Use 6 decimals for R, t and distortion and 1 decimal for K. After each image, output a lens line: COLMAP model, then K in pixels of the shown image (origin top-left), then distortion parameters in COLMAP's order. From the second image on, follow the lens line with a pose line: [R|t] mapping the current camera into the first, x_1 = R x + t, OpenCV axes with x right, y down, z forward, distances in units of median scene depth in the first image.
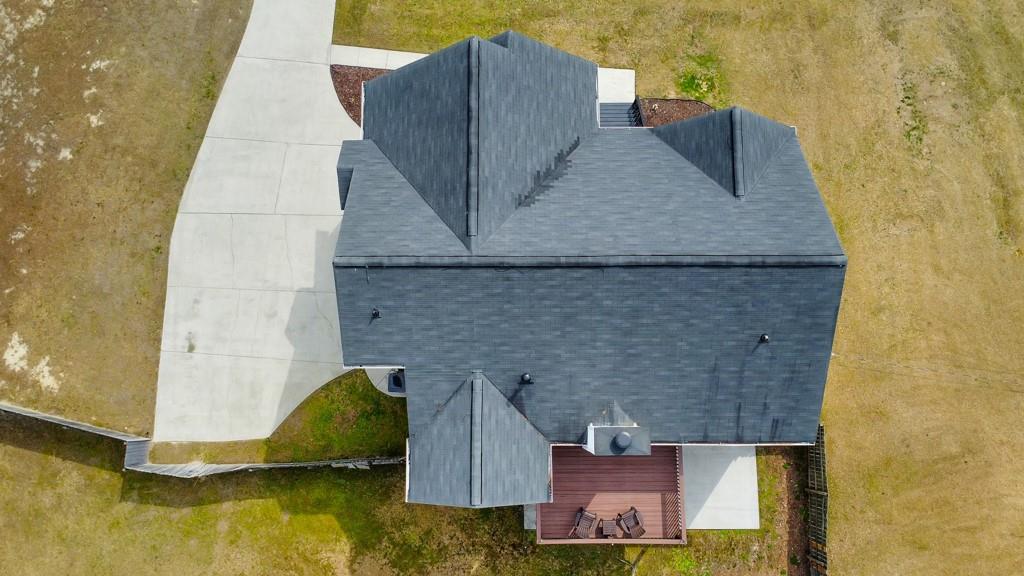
lens RADIAL K [[798.3, 0, 492.0], [0, 798.3, 304.1], [0, 0, 1]] dist [0.012181, -0.006914]
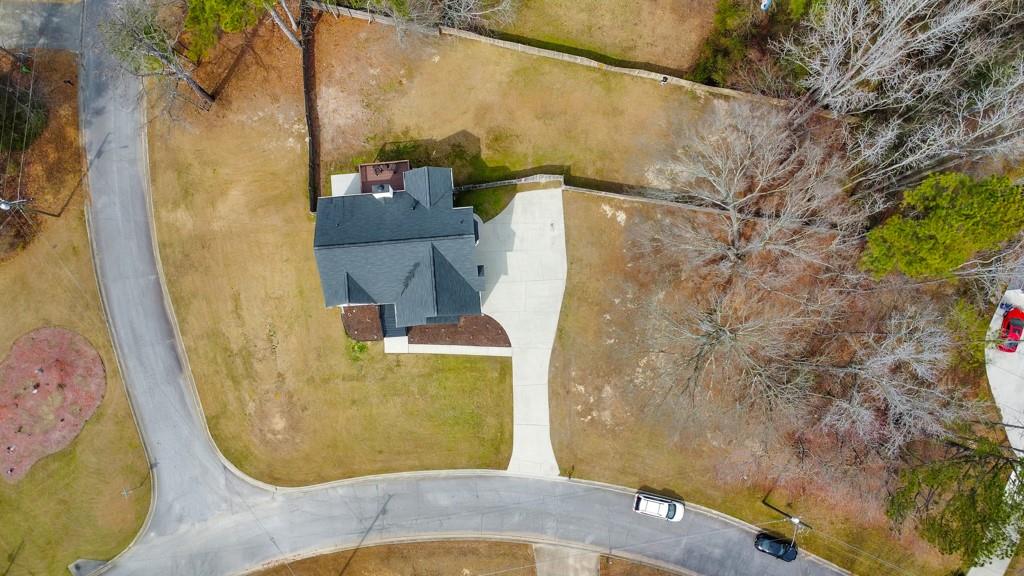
lens RADIAL K [[798.3, 0, 510.9], [0, 798.3, 288.1], [0, 0, 1]] dist [0.012181, -0.006914]
pose [[-0.996299, 0.082977, 0.022420, -0.295432], [-0.076325, -0.974024, 0.213194, -0.698582], [0.039528, 0.210694, 0.976753, -1.505286]]
